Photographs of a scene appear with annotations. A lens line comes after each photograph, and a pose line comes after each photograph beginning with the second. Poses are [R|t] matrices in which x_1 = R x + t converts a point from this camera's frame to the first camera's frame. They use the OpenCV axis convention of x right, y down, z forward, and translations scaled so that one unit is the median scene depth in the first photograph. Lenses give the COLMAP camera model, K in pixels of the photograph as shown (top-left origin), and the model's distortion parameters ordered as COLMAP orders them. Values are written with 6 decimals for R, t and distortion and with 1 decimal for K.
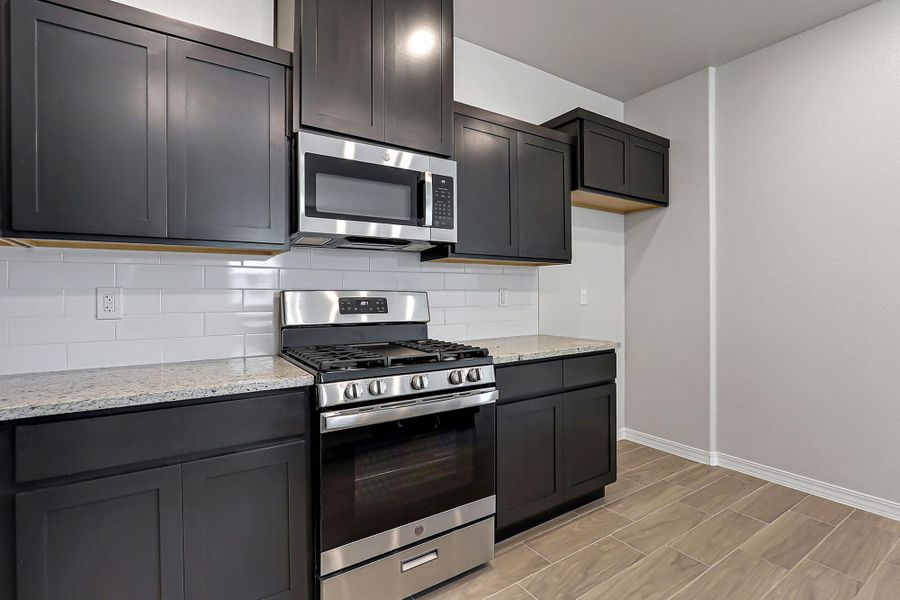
lens RADIAL K [[423.7, 0, 455.4], [0, 423.7, 298.5], [0, 0, 1]] dist [-0.009223, 0.000655]
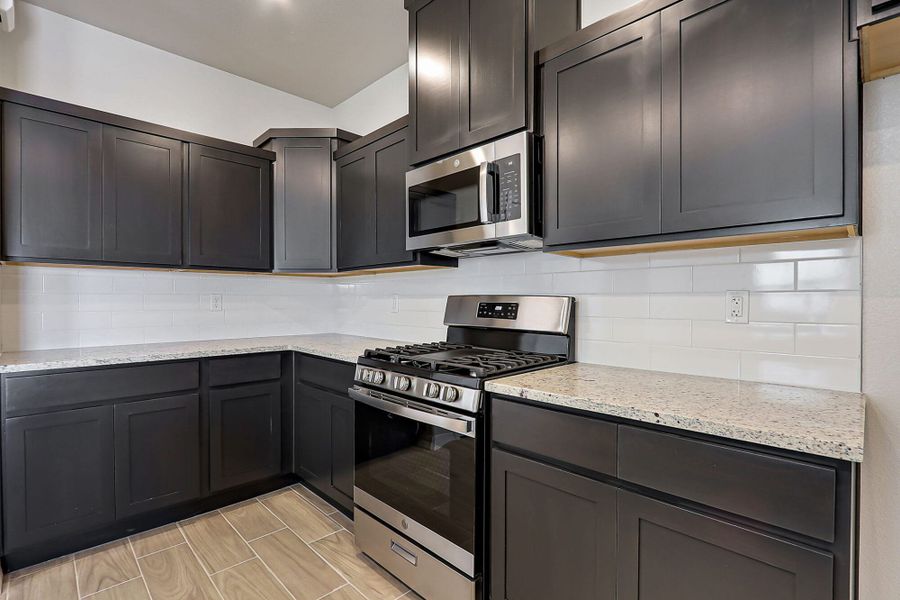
lens RADIAL K [[423.7, 0, 455.4], [0, 423.7, 298.5], [0, 0, 1]] dist [-0.009223, 0.000655]
pose [[0.194694, 0.000222, -0.980864, 0.783845], [-0.013088, 0.999912, -0.002372, -0.007971], [0.980777, 0.013299, 0.194680, 0.749191]]
